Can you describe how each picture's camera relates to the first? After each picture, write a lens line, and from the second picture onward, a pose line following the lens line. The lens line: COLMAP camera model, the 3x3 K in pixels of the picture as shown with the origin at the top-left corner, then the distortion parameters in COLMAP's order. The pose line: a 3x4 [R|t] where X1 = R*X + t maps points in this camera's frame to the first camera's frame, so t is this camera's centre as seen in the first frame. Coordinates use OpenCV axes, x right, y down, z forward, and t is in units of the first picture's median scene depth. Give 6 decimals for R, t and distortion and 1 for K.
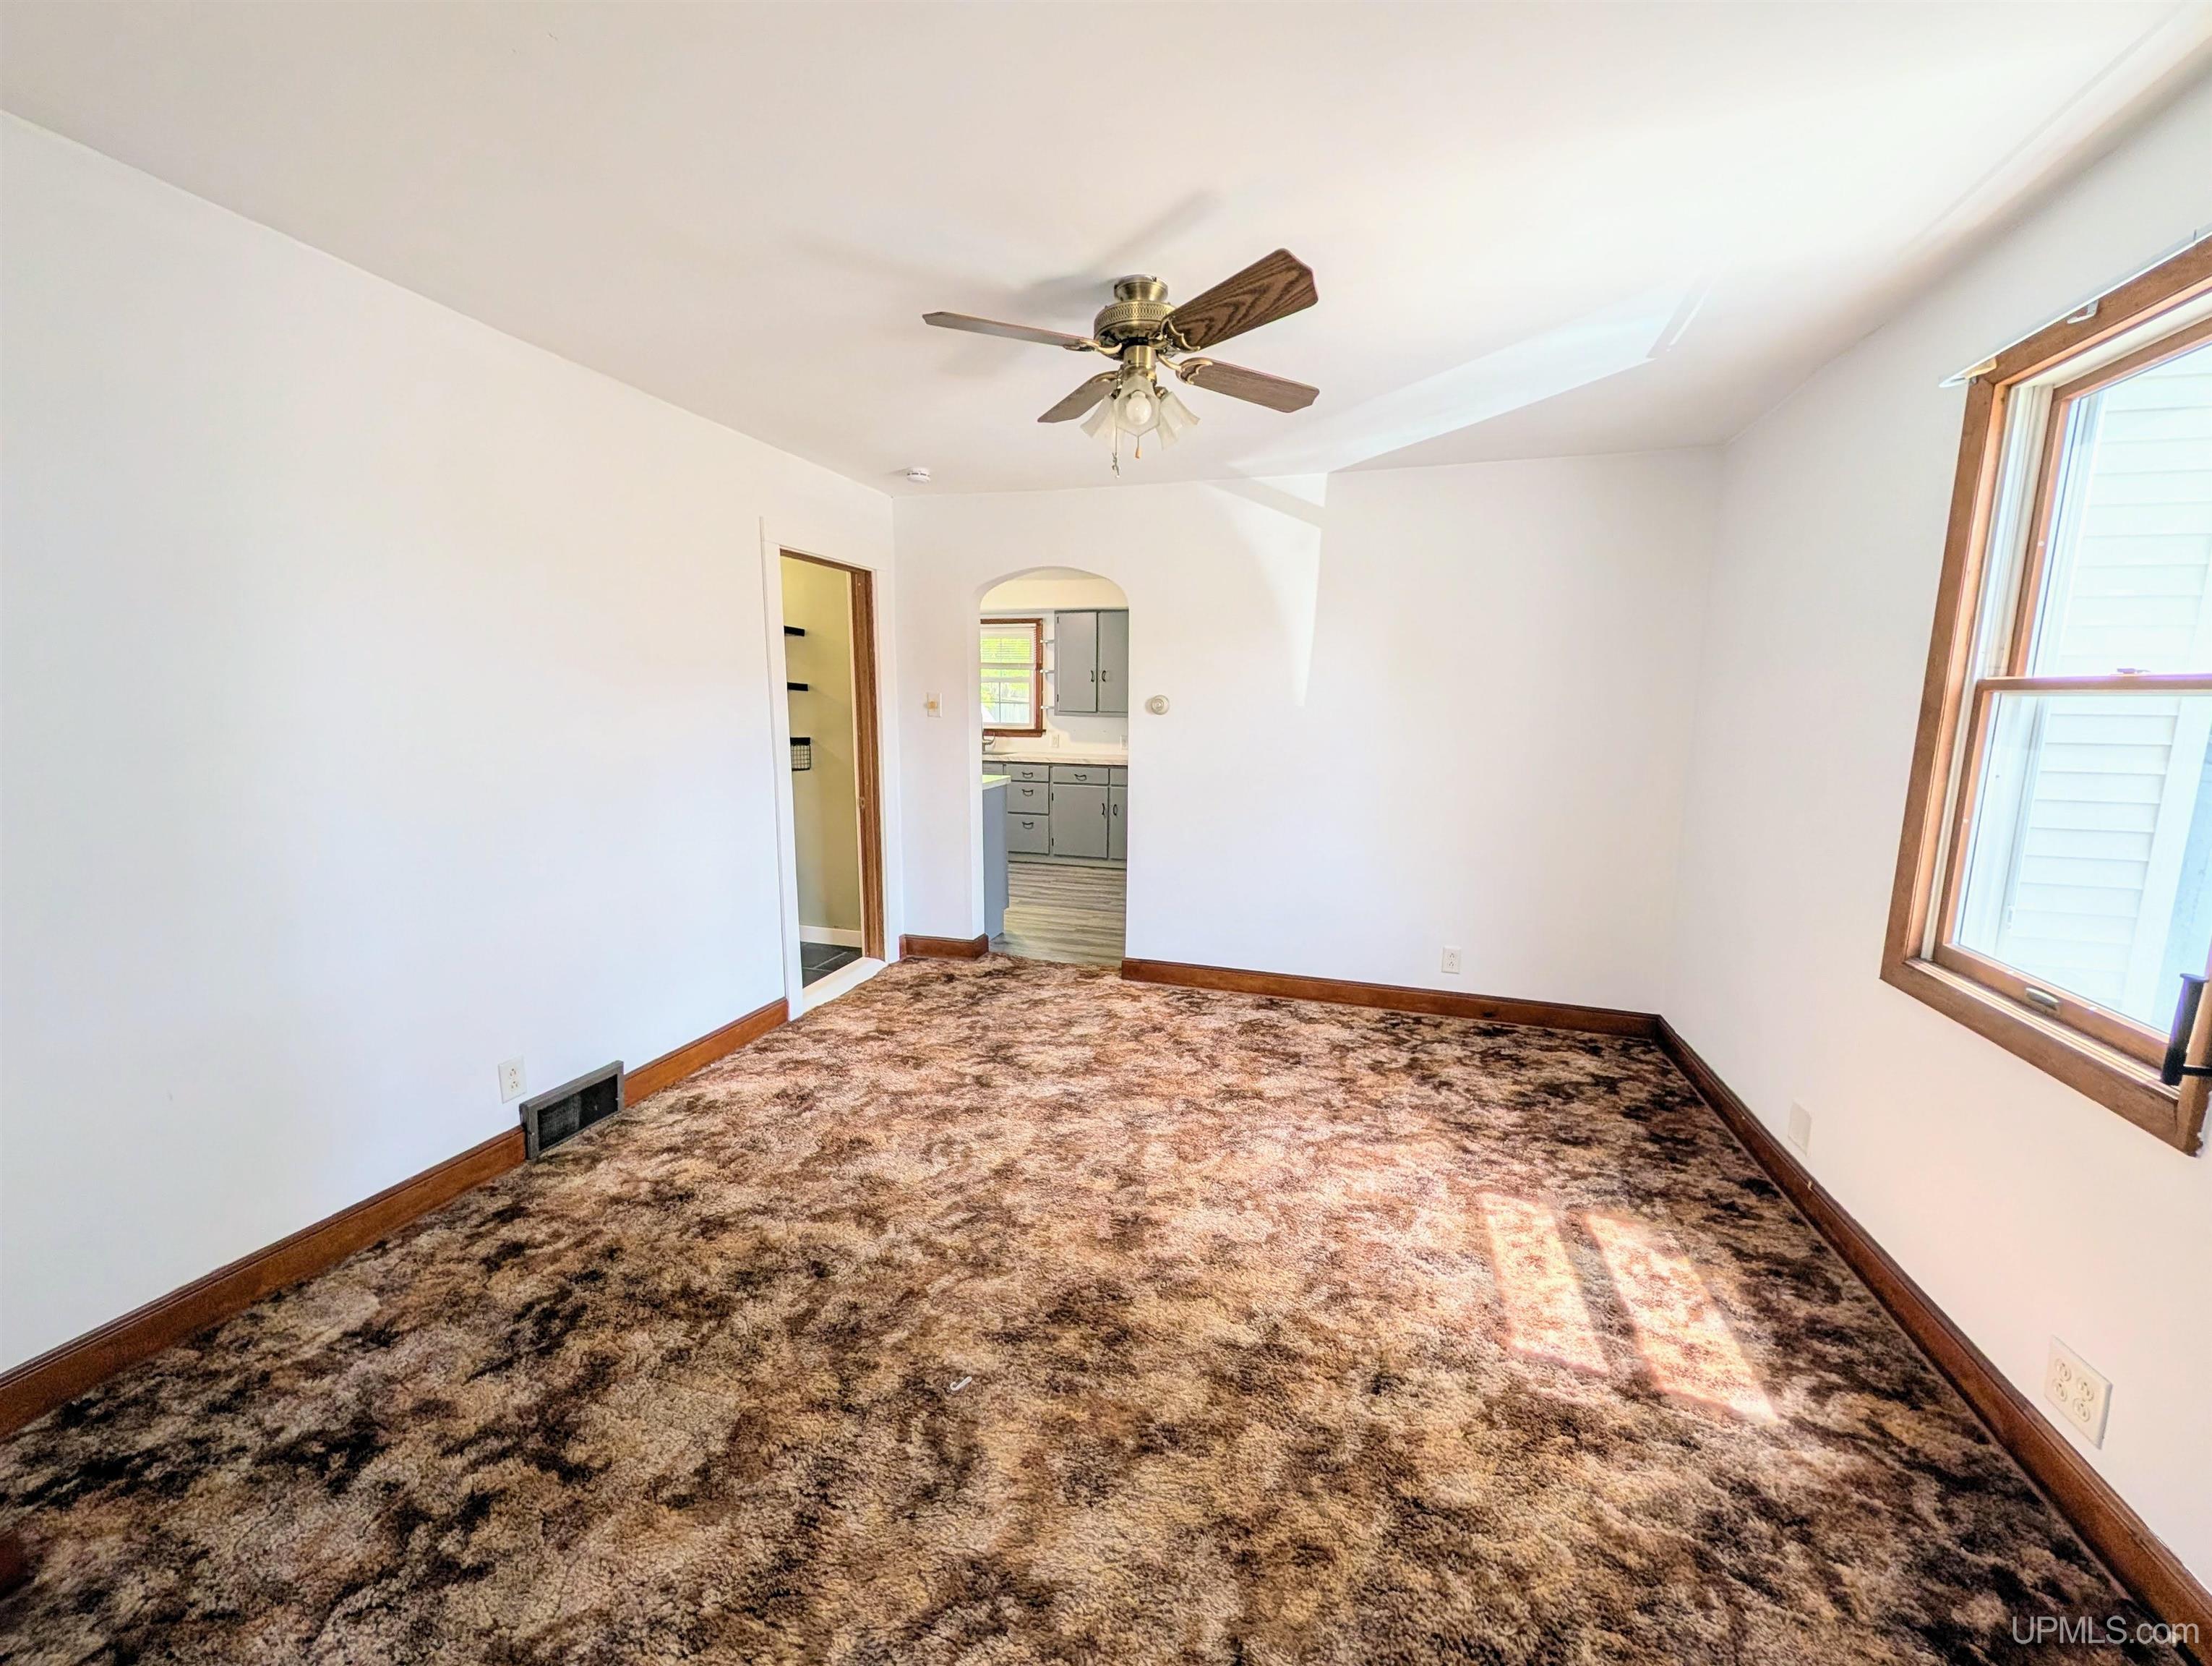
lens RADIAL K [[858.0, 0, 1100.7], [0, 858.0, 823.7], [0, 0, 1]] dist [0.003879, -0.000177]
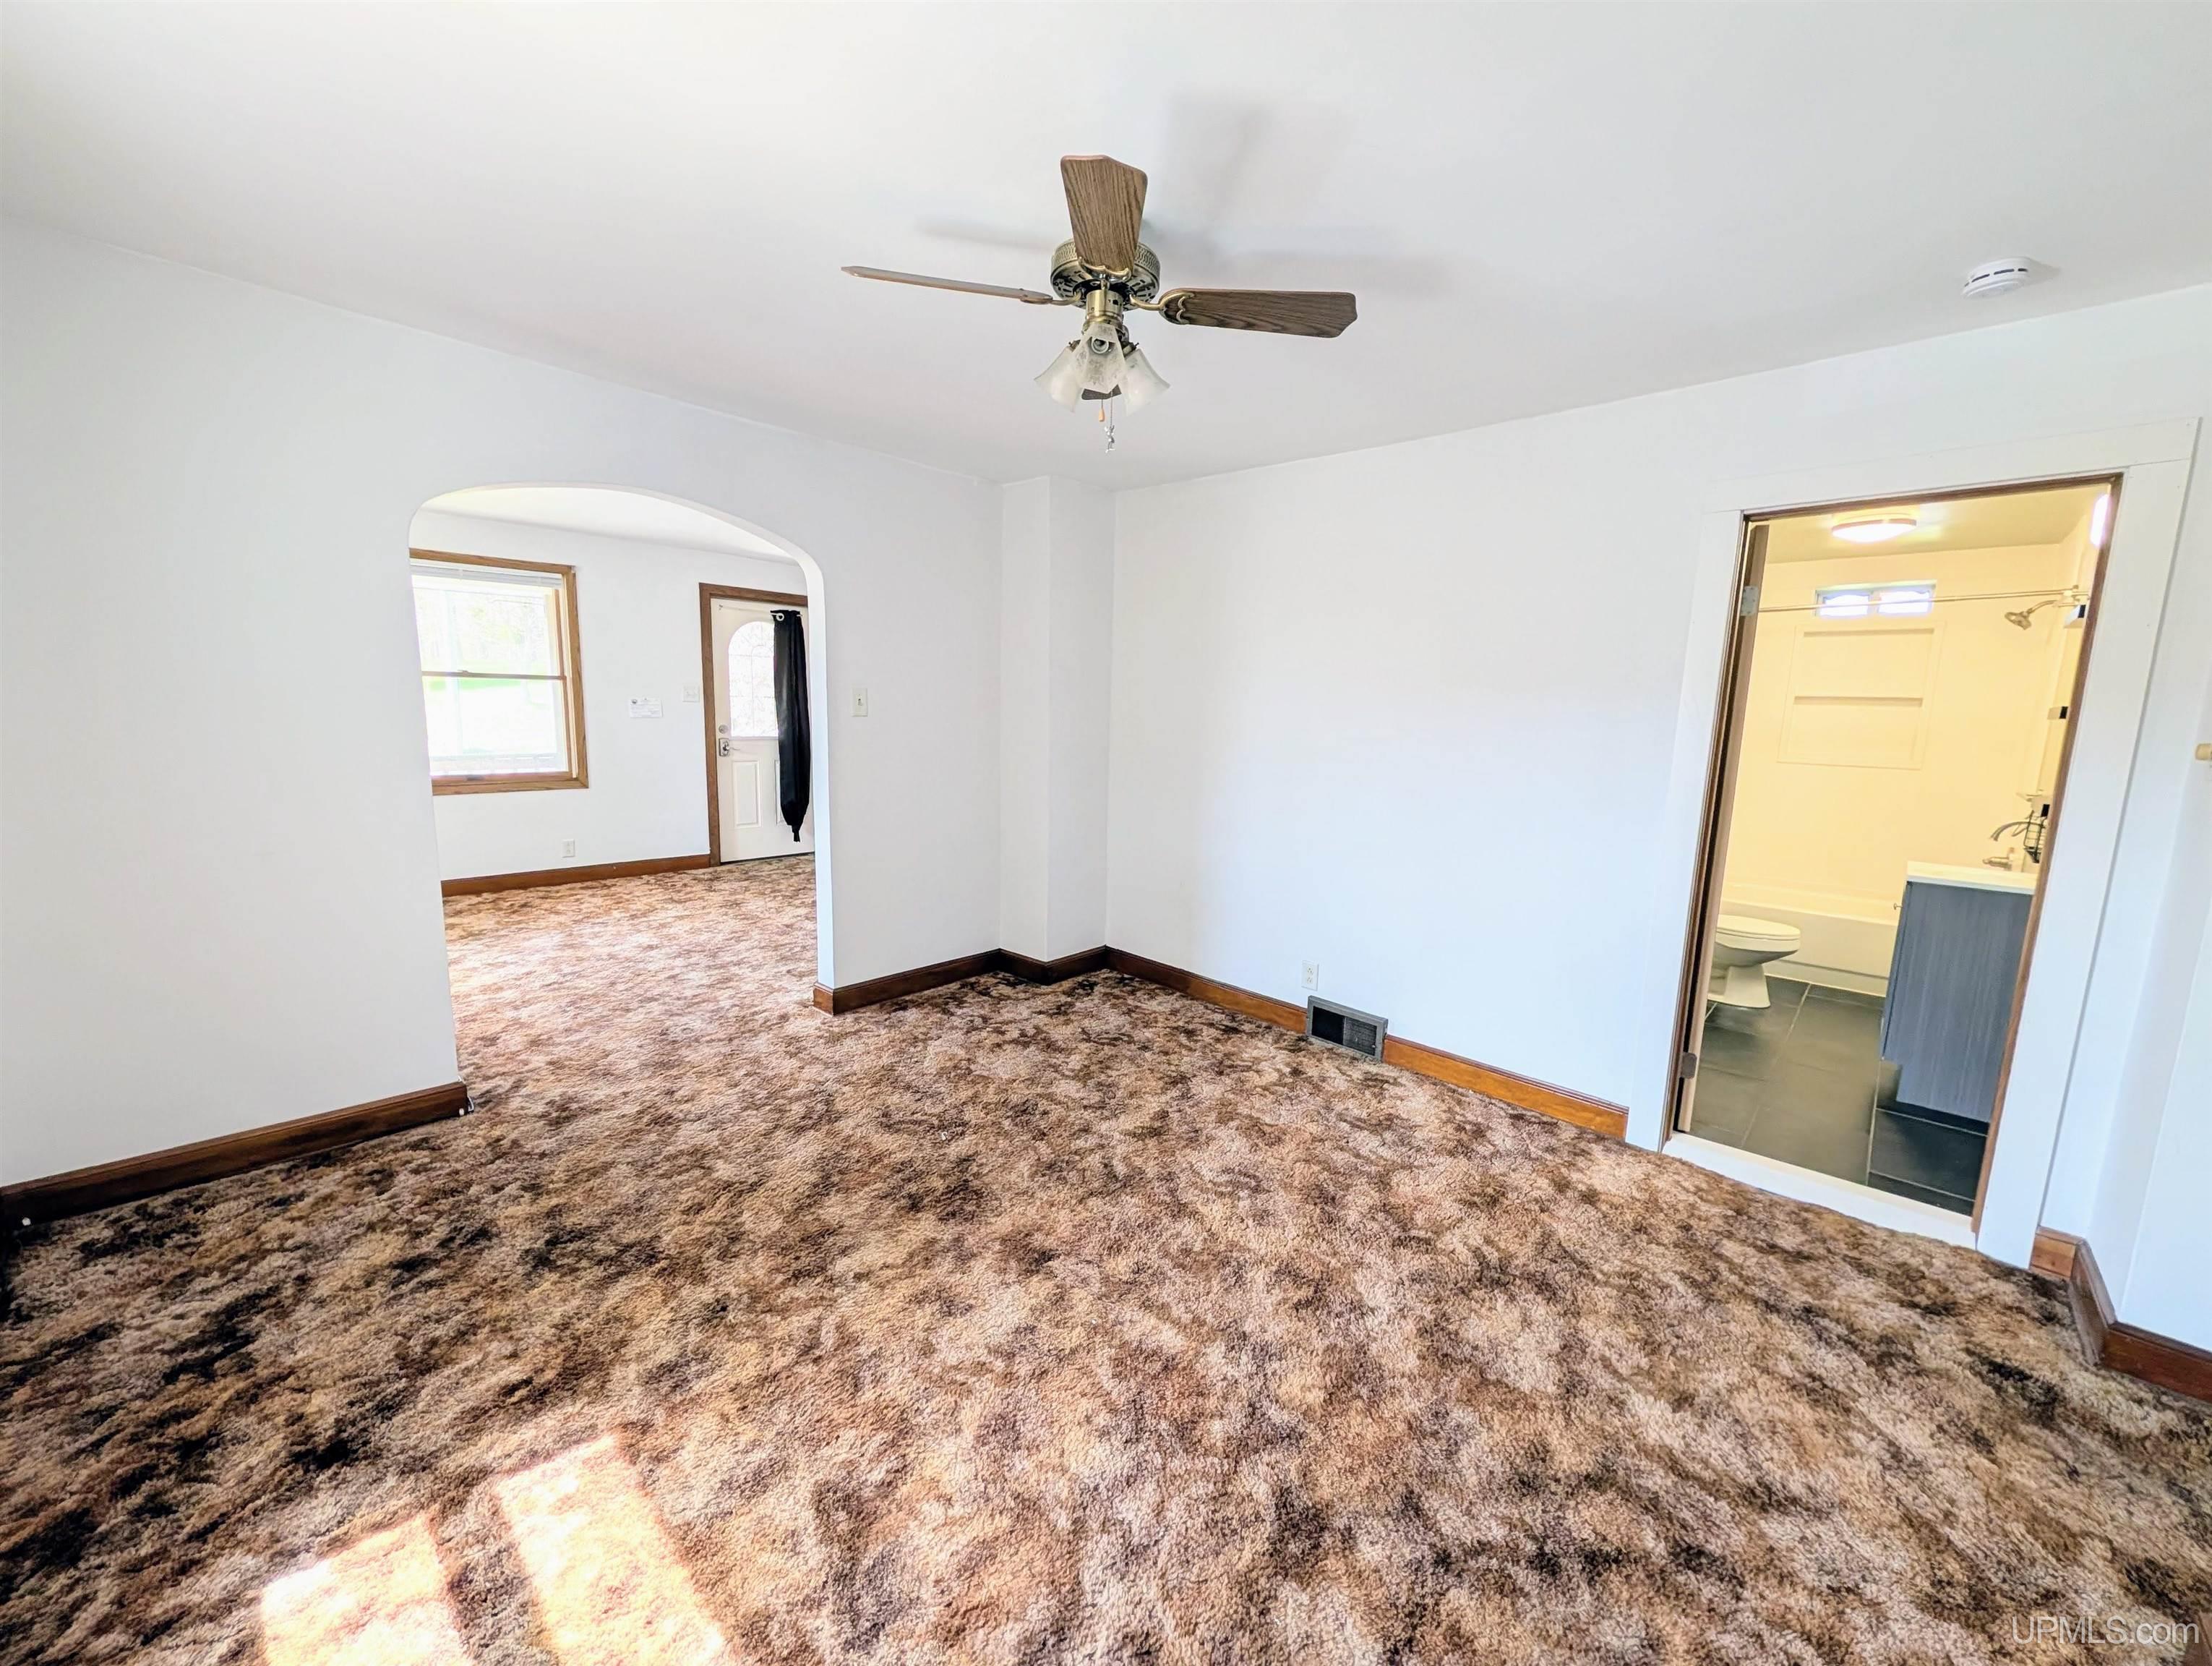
lens RADIAL K [[858.0, 0, 1105.2], [0, 858.0, 832.8], [0, 0, 1]] dist [0.003879, -0.000177]
pose [[-0.440912, 0.110583, -0.890712, 0.760493], [-0.162826, 0.966060, 0.200538, -0.174710], [0.882658, 0.233450, -0.407942, 1.301287]]
